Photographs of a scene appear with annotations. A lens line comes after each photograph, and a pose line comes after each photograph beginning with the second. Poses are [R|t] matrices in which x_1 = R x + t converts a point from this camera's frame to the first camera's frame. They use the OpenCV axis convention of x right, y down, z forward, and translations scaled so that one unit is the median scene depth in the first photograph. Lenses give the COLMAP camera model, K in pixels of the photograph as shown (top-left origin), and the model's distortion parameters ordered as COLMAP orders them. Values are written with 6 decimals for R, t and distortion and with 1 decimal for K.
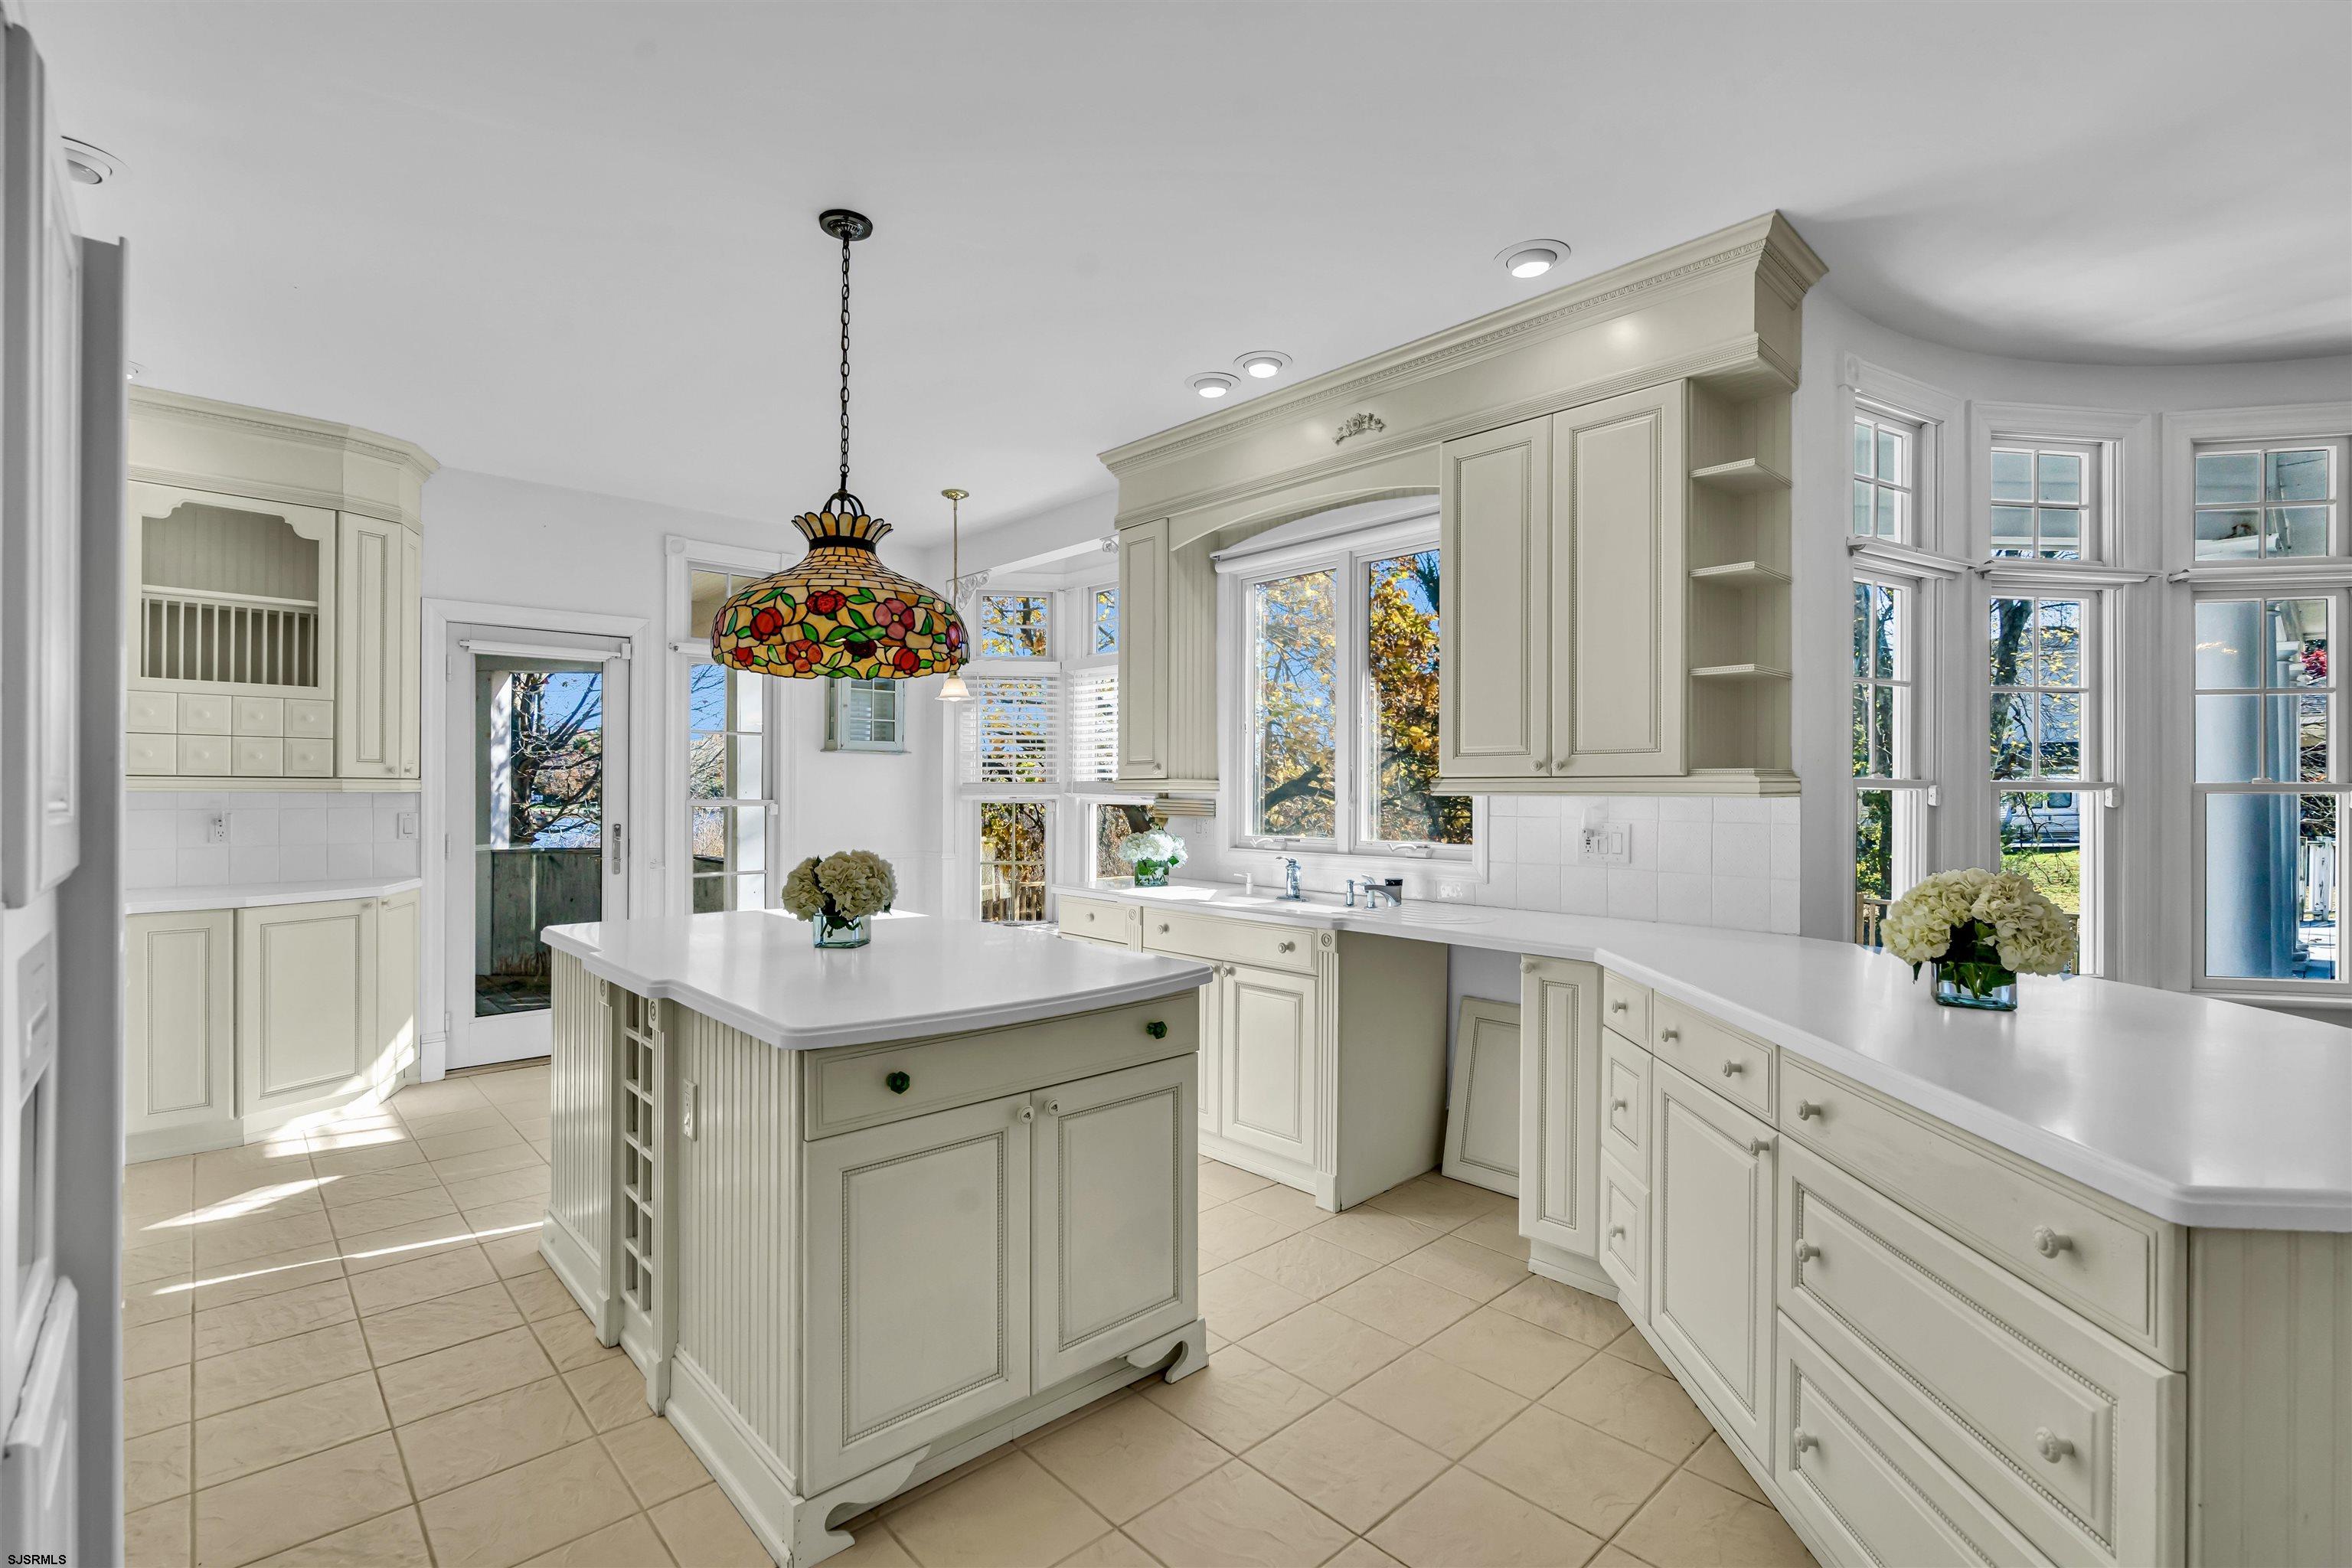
lens RADIAL K [[1072.5, 0, 1178.5], [0, 1072.5, 792.4], [0, 0, 1]] dist [-0.001326, 0.000863]
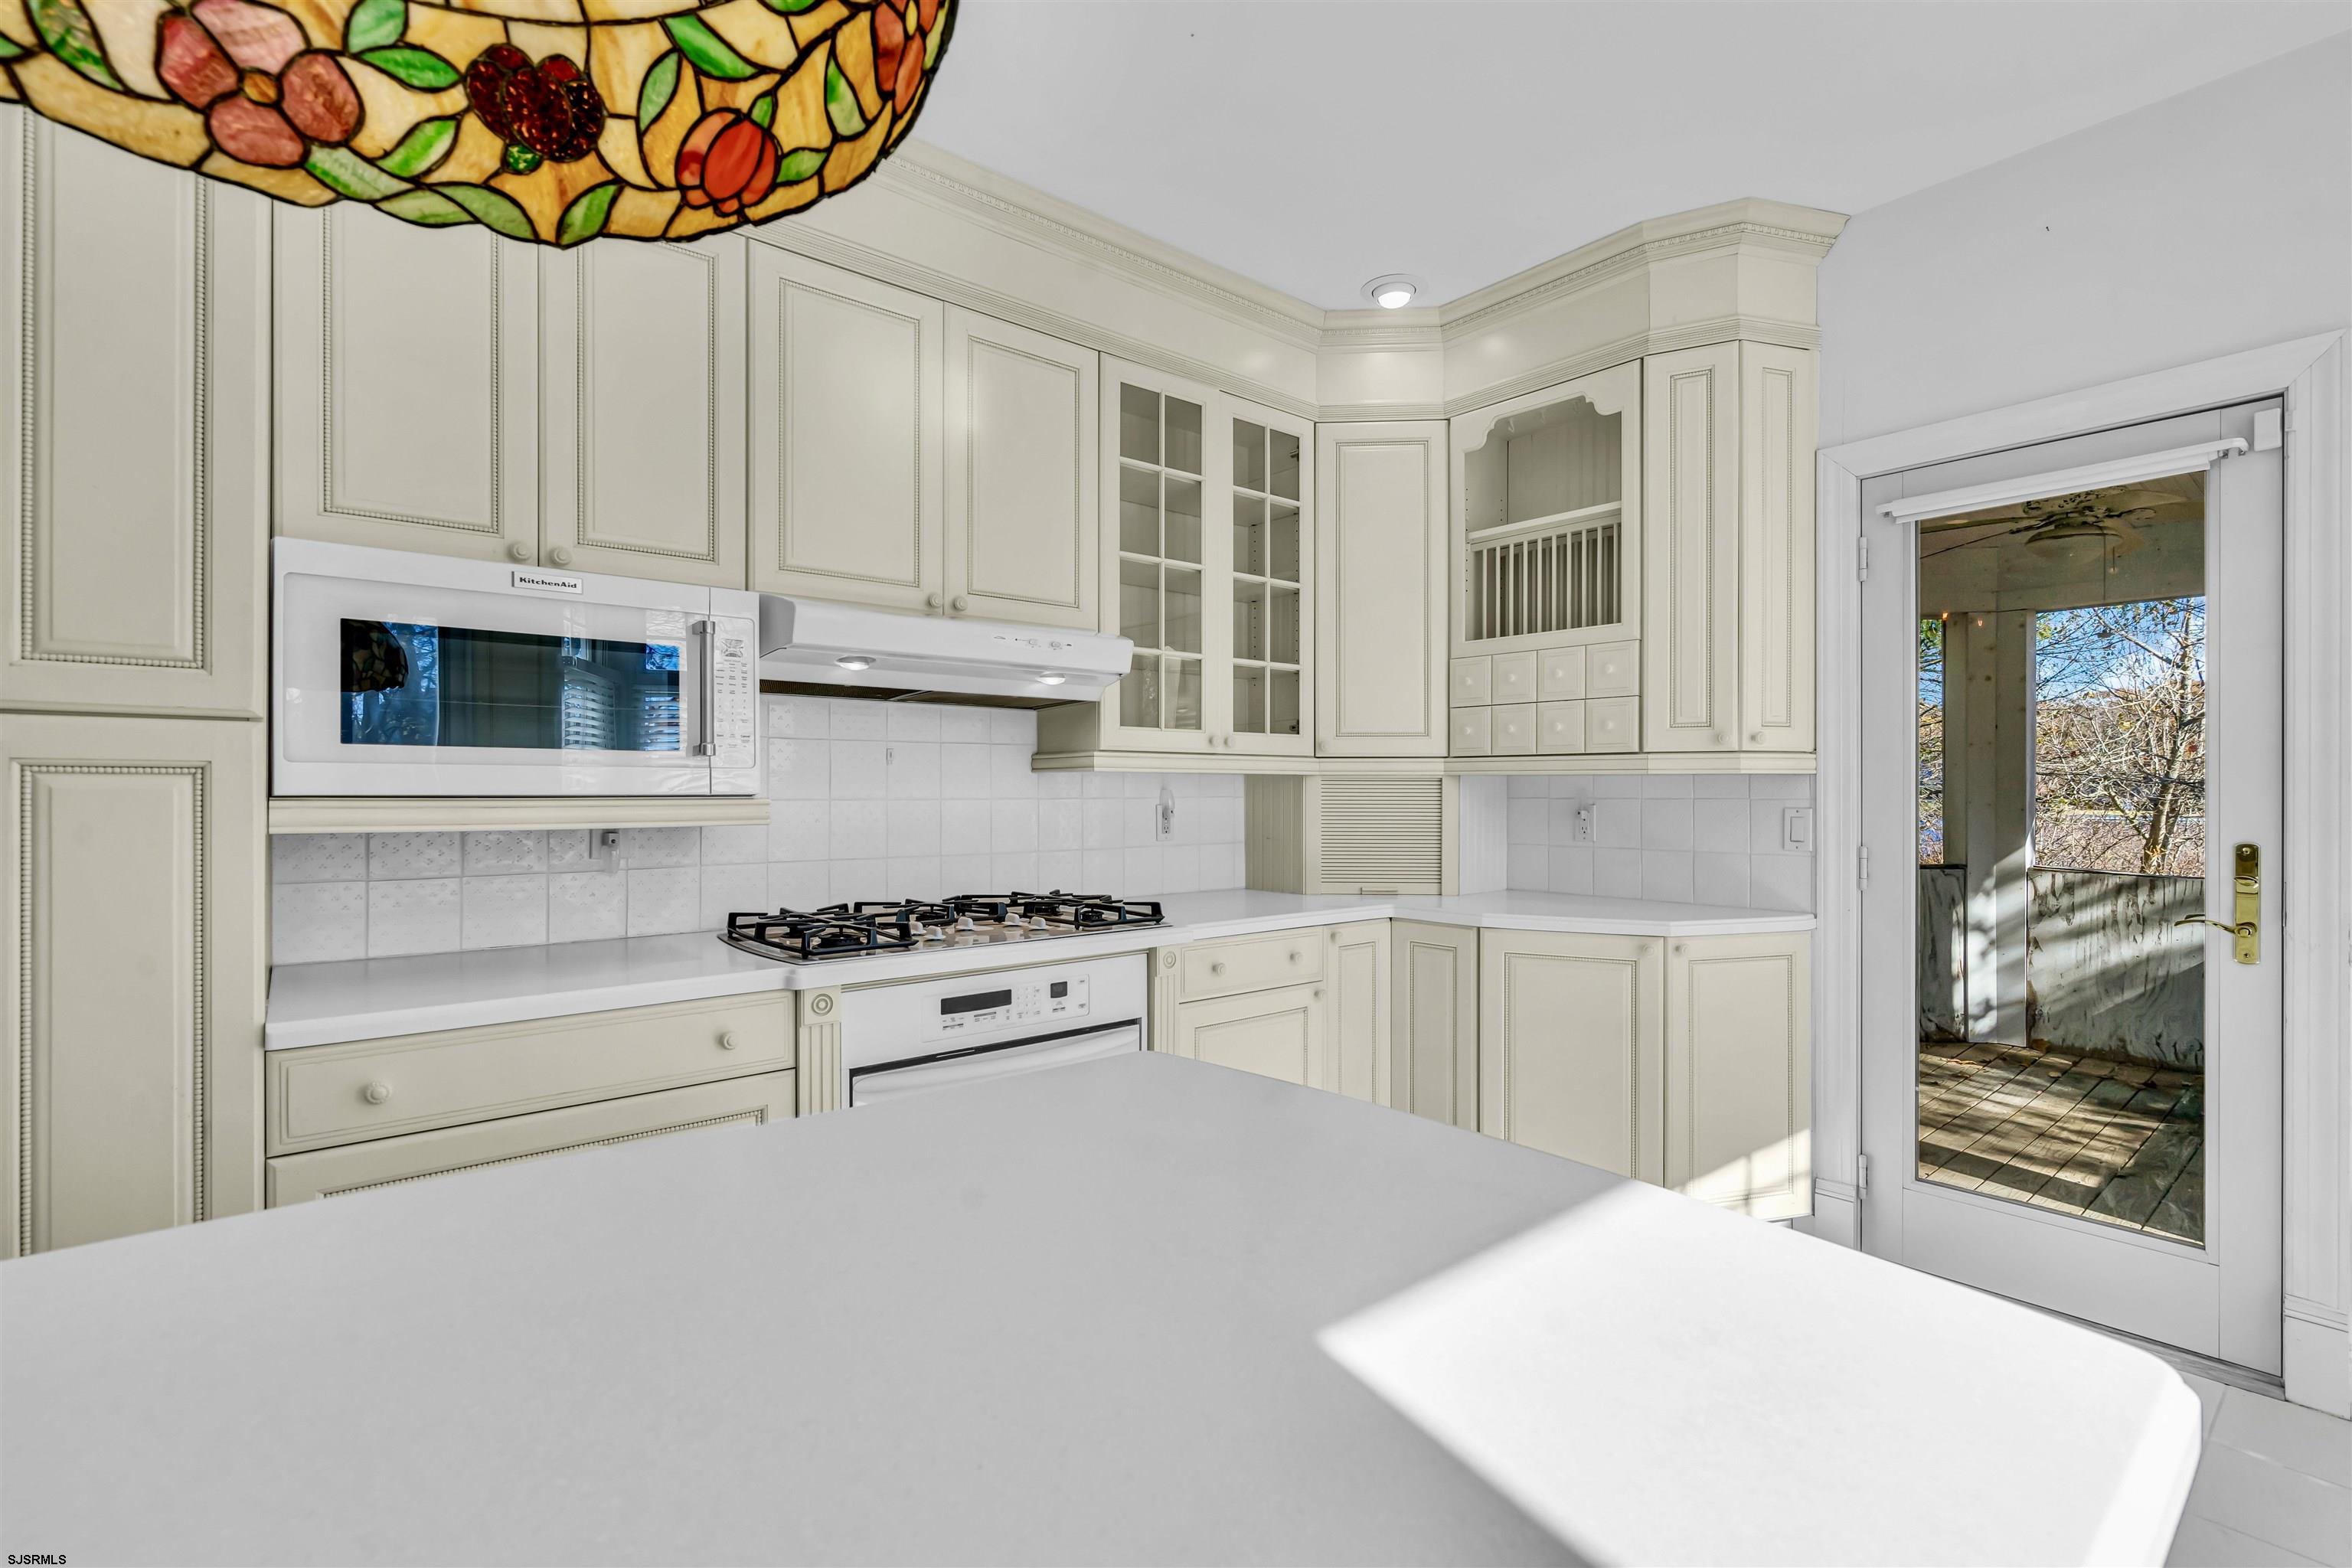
lens RADIAL K [[1072.5, 0, 1168.5], [0, 1072.5, 784.9], [0, 0, 1]] dist [-0.001326, 0.000863]
pose [[-0.044789, -0.009160, -0.998954, -0.099436], [-0.001714, 0.999957, -0.009093, 0.013391], [0.998995, 0.001304, -0.044802, 0.745903]]
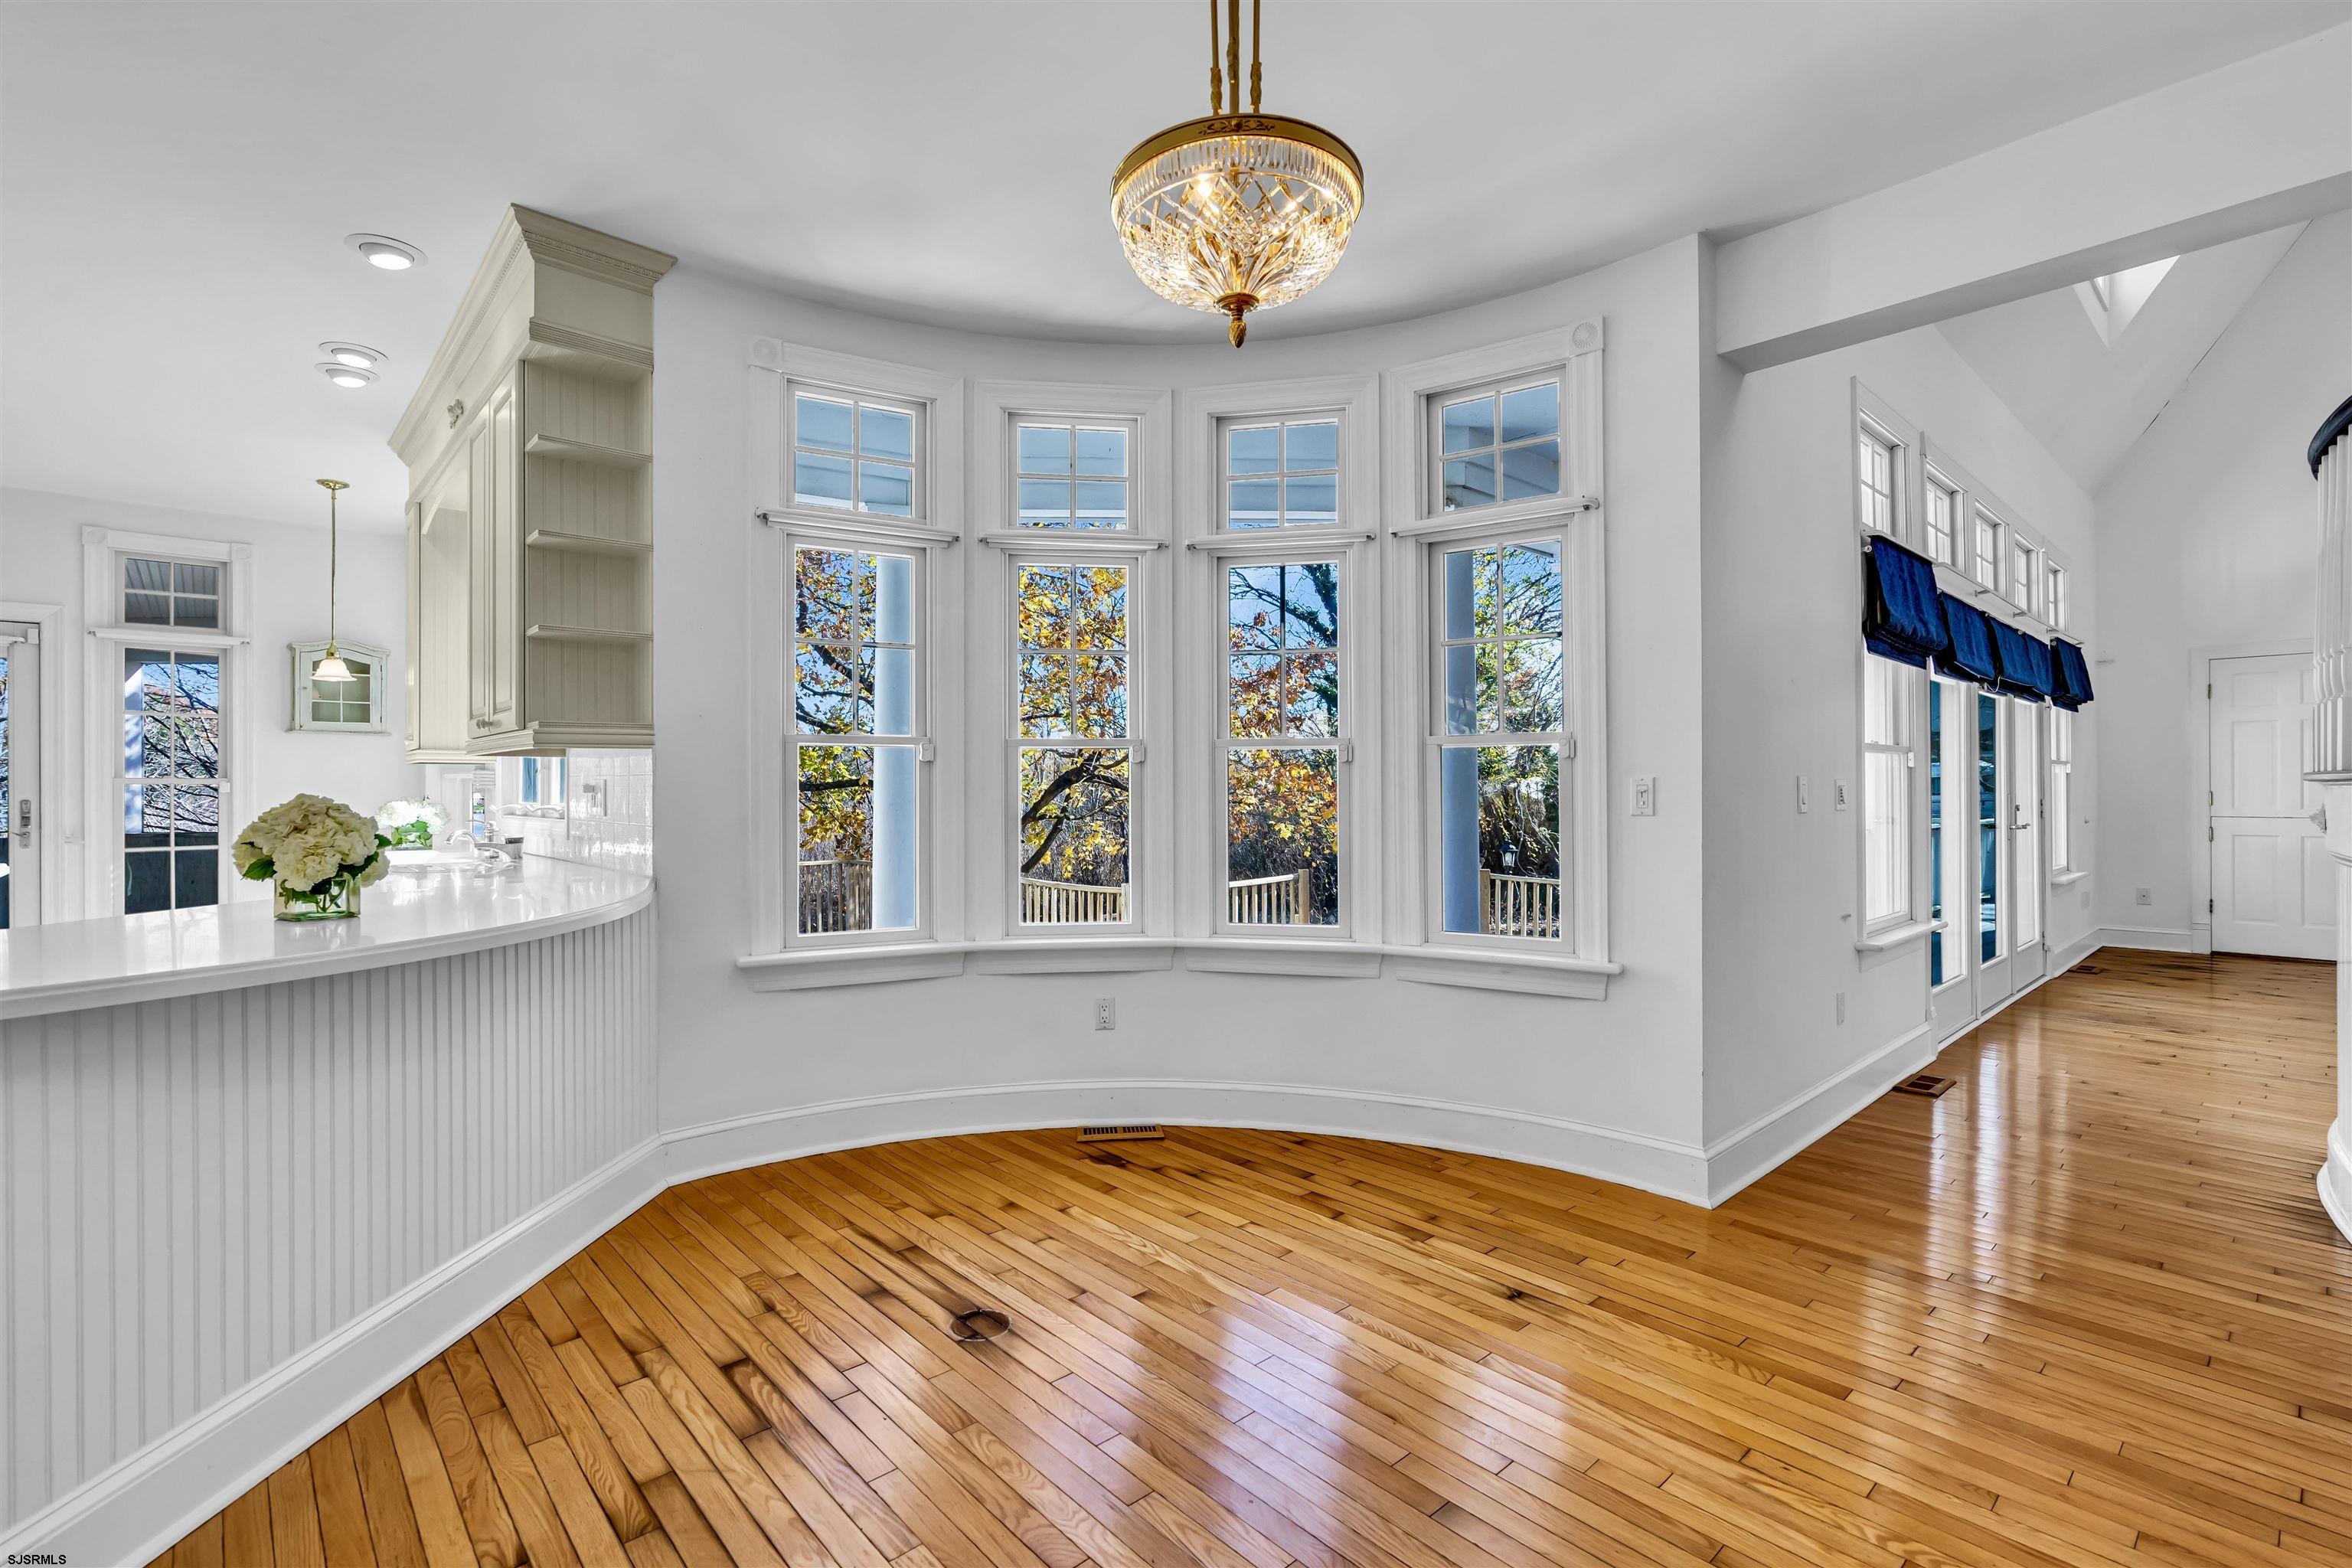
lens RADIAL K [[1072.5, 0, 1175.8], [0, 1072.5, 782.4], [0, 0, 1]] dist [-0.001326, 0.000863]
pose [[0.999948, -0.008845, -0.005124, 0.787846], [0.008816, 0.999945, -0.005684, 0.035115], [0.005174, 0.005638, 0.999971, -0.052073]]
